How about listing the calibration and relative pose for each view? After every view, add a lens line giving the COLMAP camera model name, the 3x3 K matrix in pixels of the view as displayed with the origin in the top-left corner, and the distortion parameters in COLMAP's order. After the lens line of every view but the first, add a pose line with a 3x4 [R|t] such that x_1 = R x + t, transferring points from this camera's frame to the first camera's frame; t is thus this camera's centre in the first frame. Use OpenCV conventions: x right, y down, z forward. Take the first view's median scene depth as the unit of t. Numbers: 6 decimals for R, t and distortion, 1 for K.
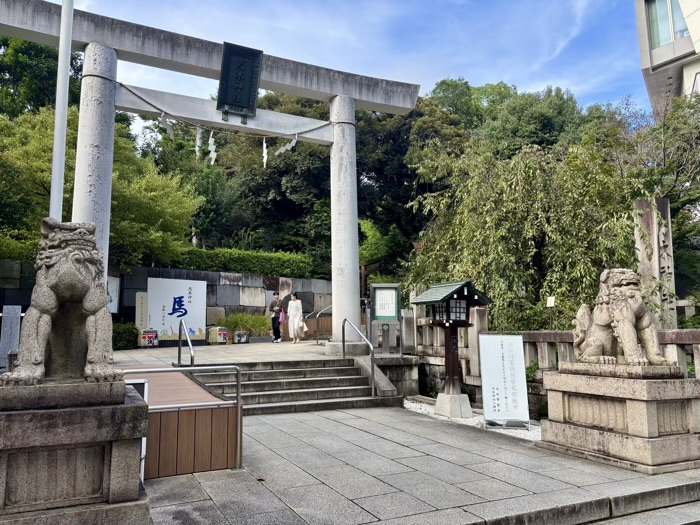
lens RADIAL K [[524.4, 0, 348.5], [0, 524.4, 263.3], [0, 0, 1]] dist [0.029751, -0.037118]
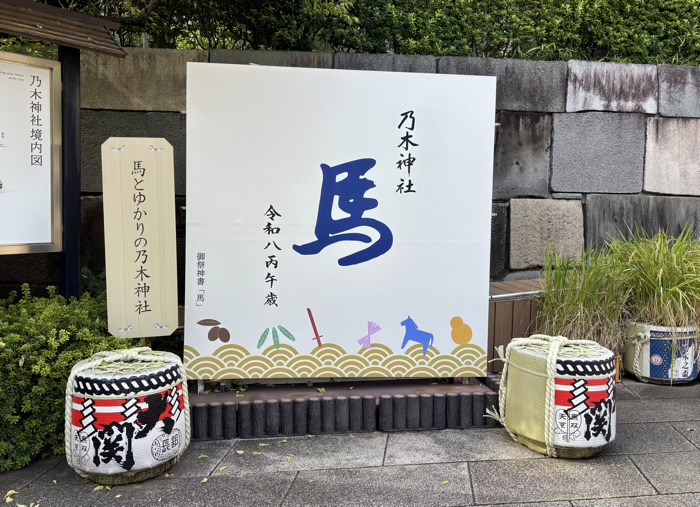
lens RADIAL K [[541.9, 0, 348.3], [0, 541.9, 253.2], [0, 0, 1]] dist [0.008737, 0.001711]
pose [[0.823279, 0.073046, -0.562918, -0.203635], [0.054063, 0.977087, 0.205858, 0.054582], [0.565057, -0.199911, 0.800466, 0.818204]]
